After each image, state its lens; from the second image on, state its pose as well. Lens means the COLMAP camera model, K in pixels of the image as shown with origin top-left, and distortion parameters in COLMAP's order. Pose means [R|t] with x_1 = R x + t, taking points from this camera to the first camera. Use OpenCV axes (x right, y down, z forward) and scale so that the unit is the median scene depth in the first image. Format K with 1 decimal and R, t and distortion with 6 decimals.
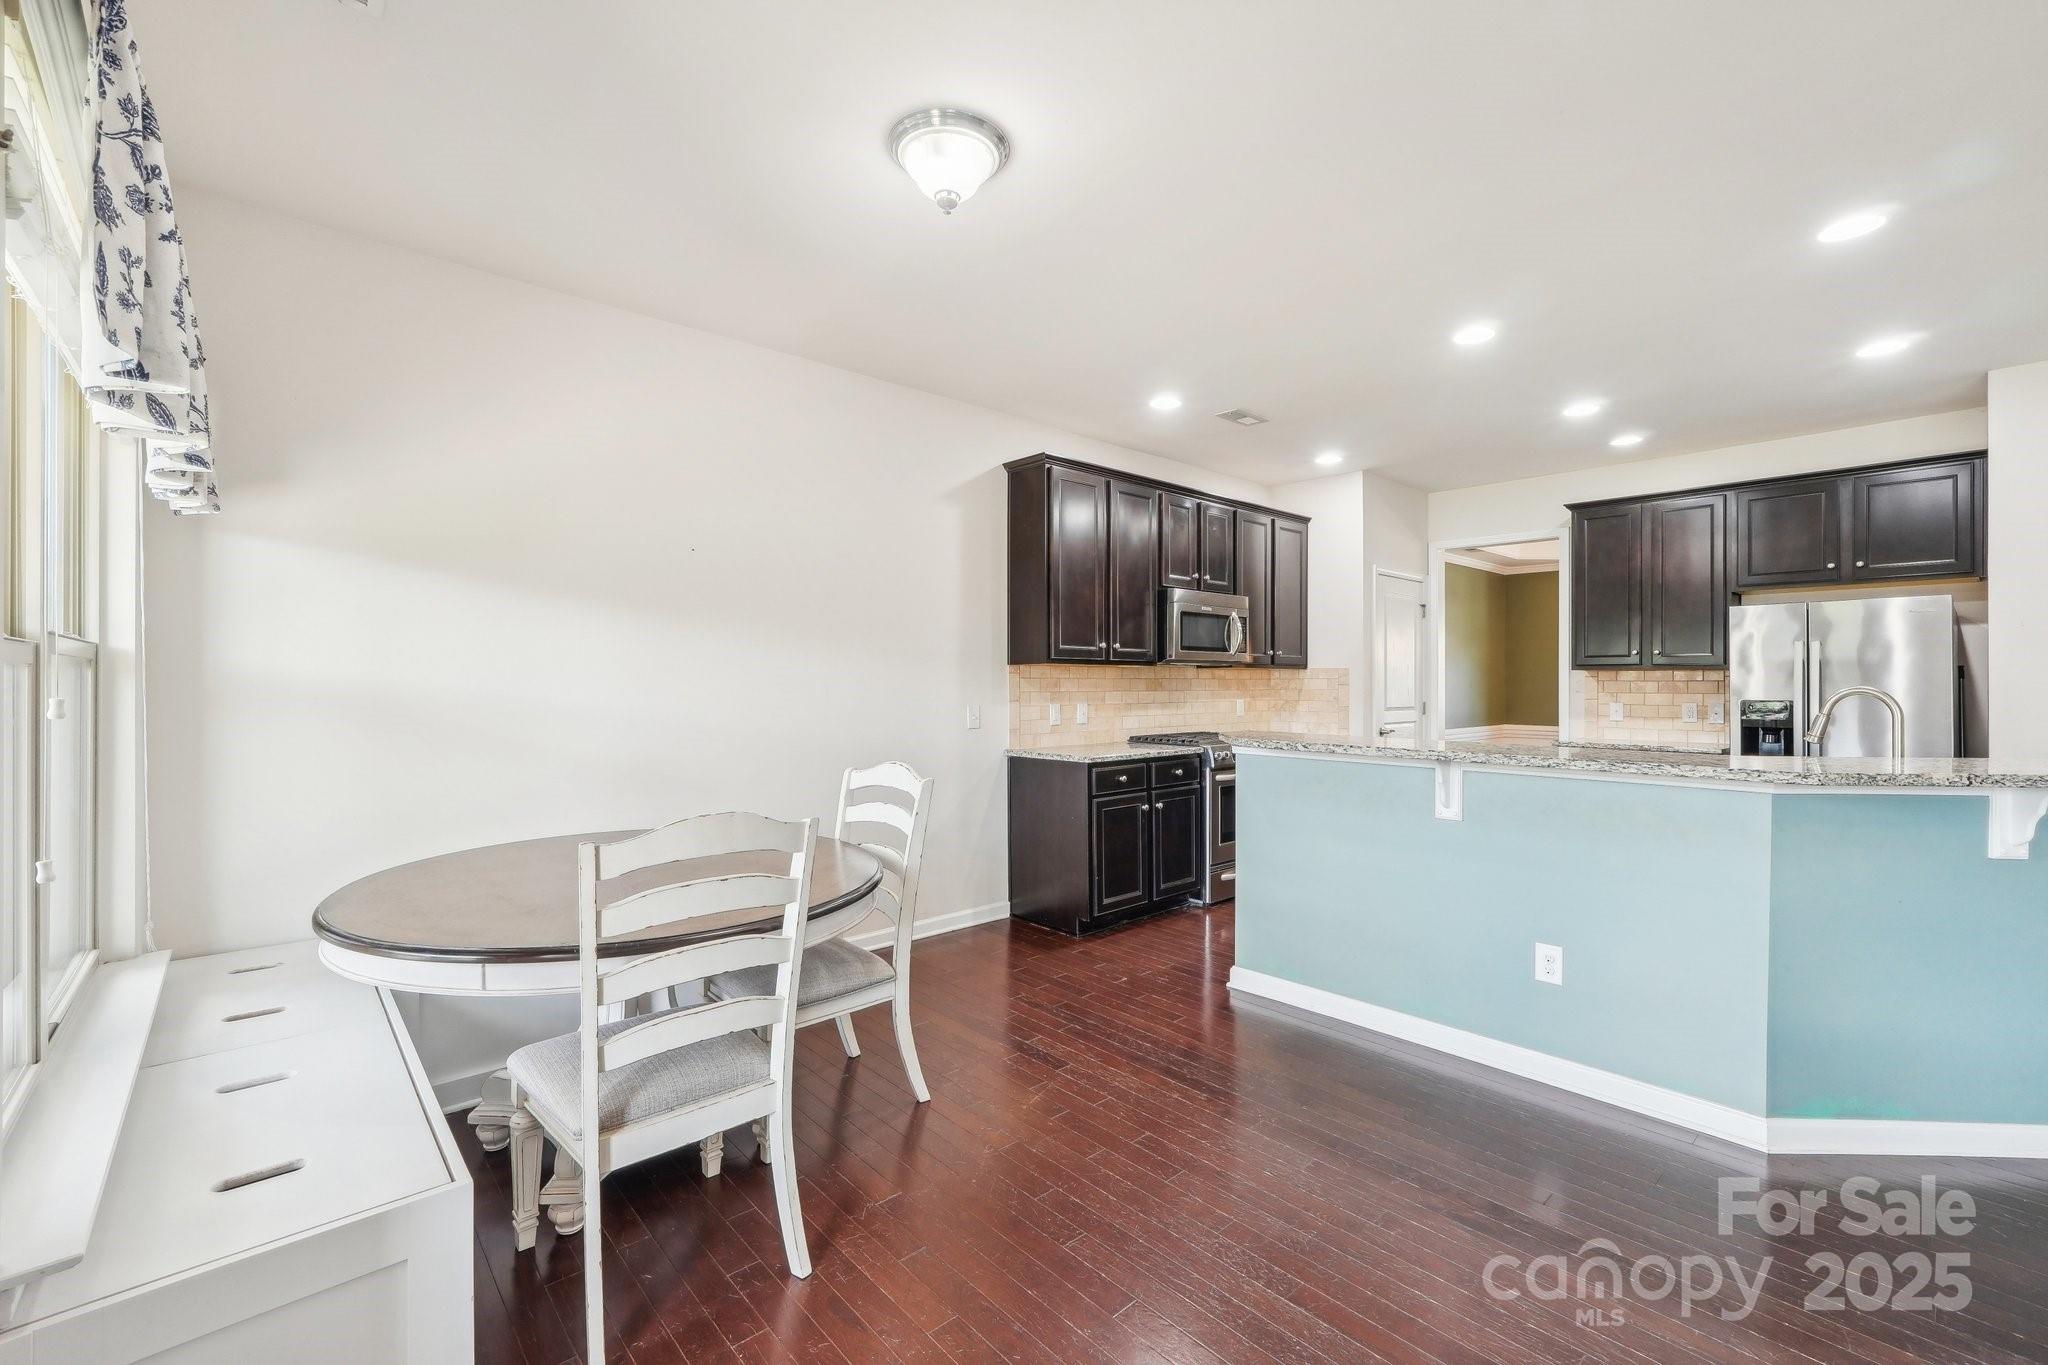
lens RADIAL K [[815.4, 0, 1024.0], [0, 815.4, 682.5], [0, 0, 1]] dist [0.000379, 0.000004]
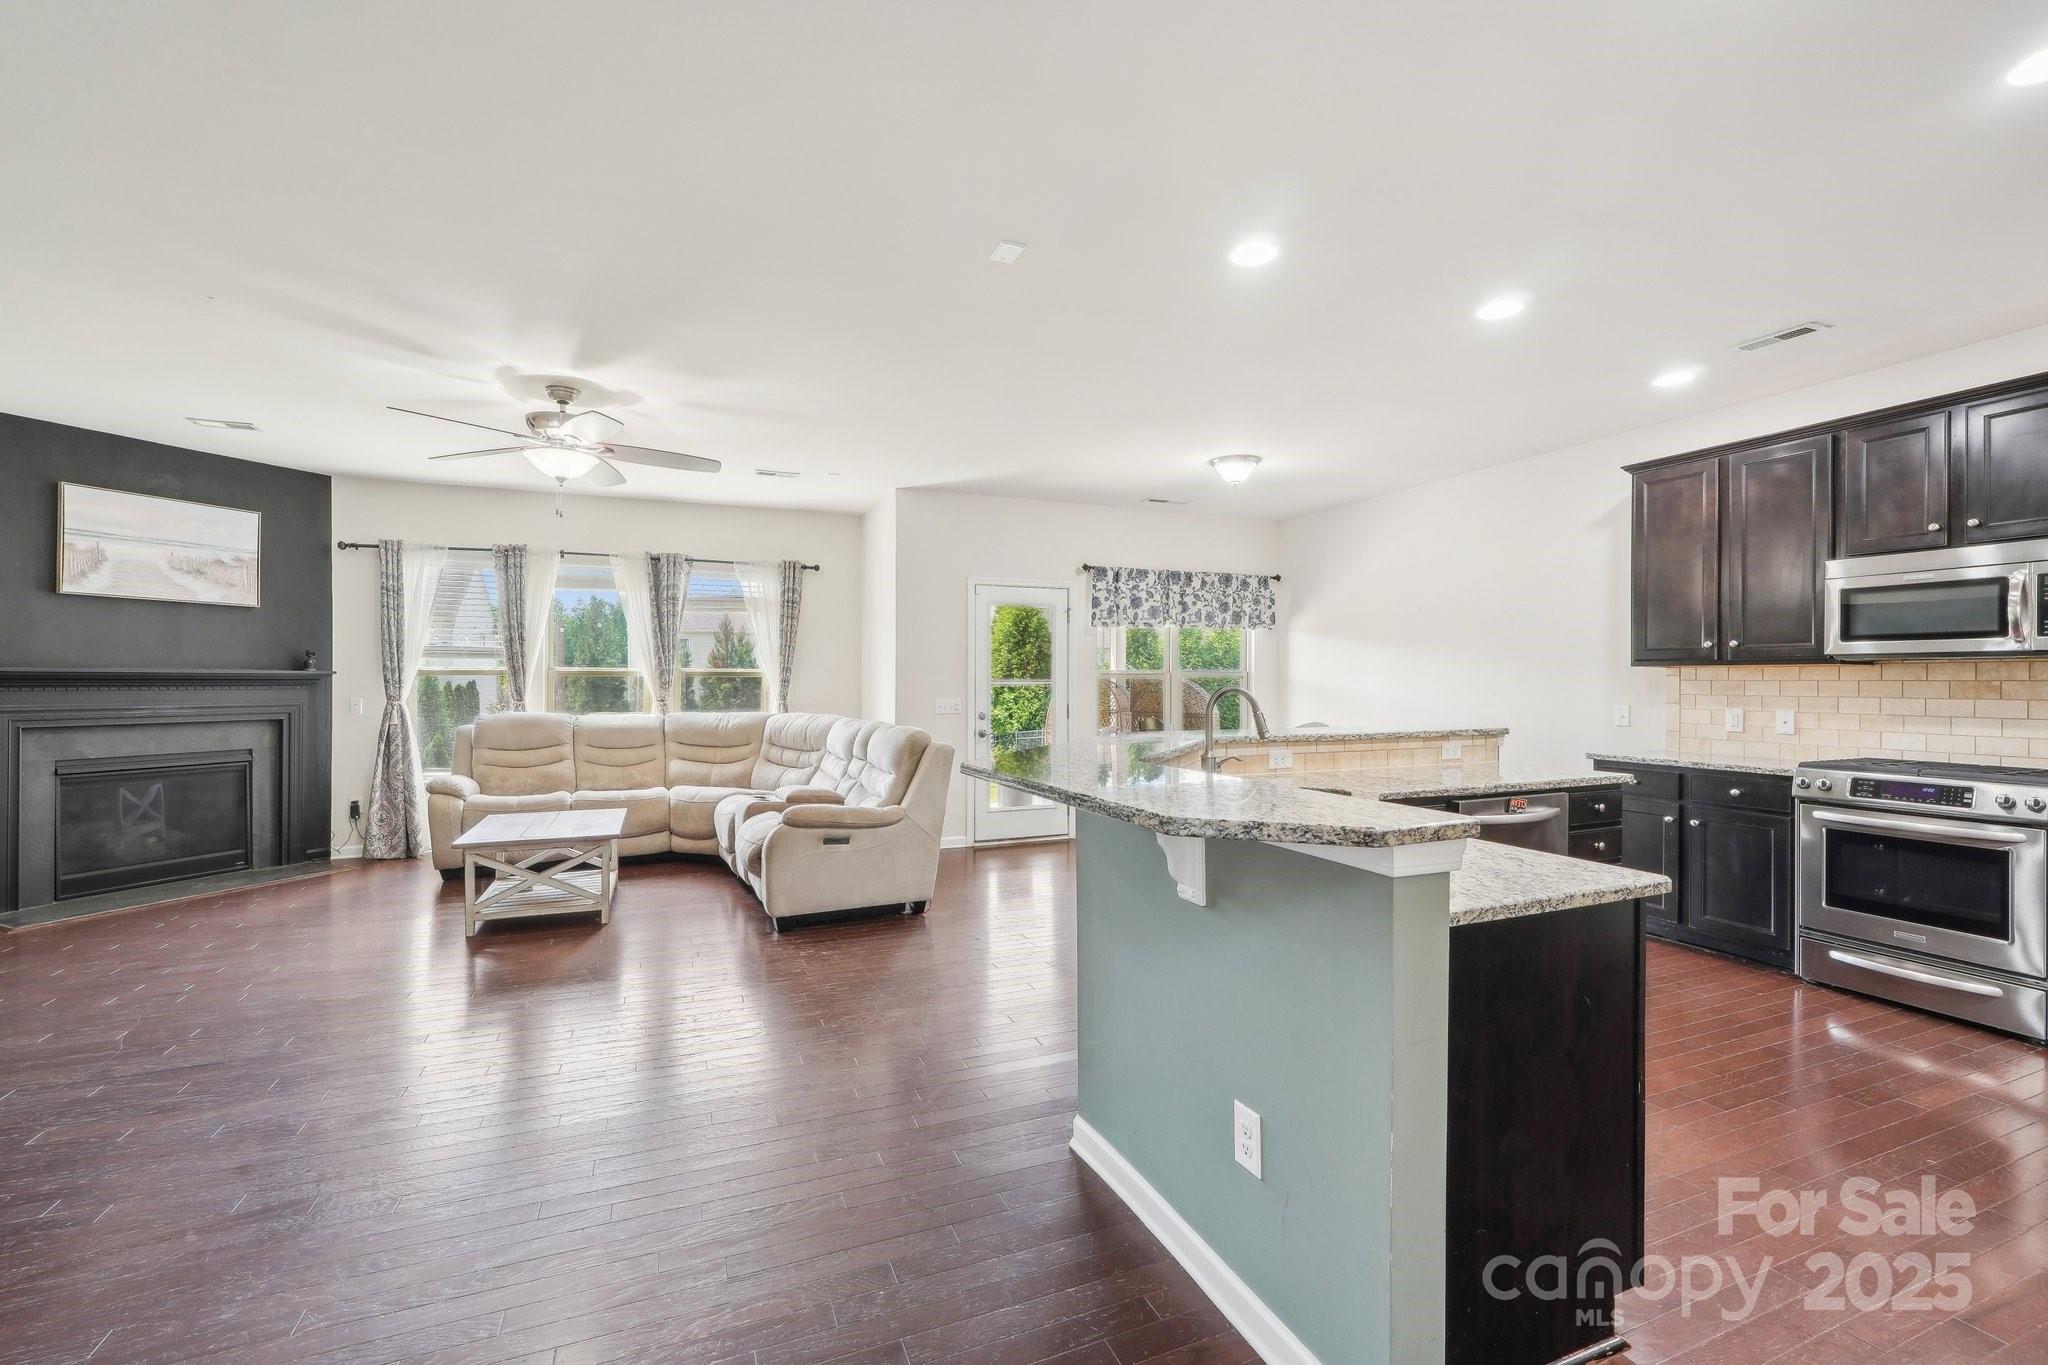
lens RADIAL K [[875.5, 0, 1024.0], [0, 875.5, 682.5], [0, 0, 1]] dist [0.000067, 0.000005]
pose [[-0.348398, -0.000273, -0.937347, 1.247363], [-0.002345, 0.999997, 0.000580, -0.001602], [0.937344, 0.002400, -0.348398, 0.605006]]
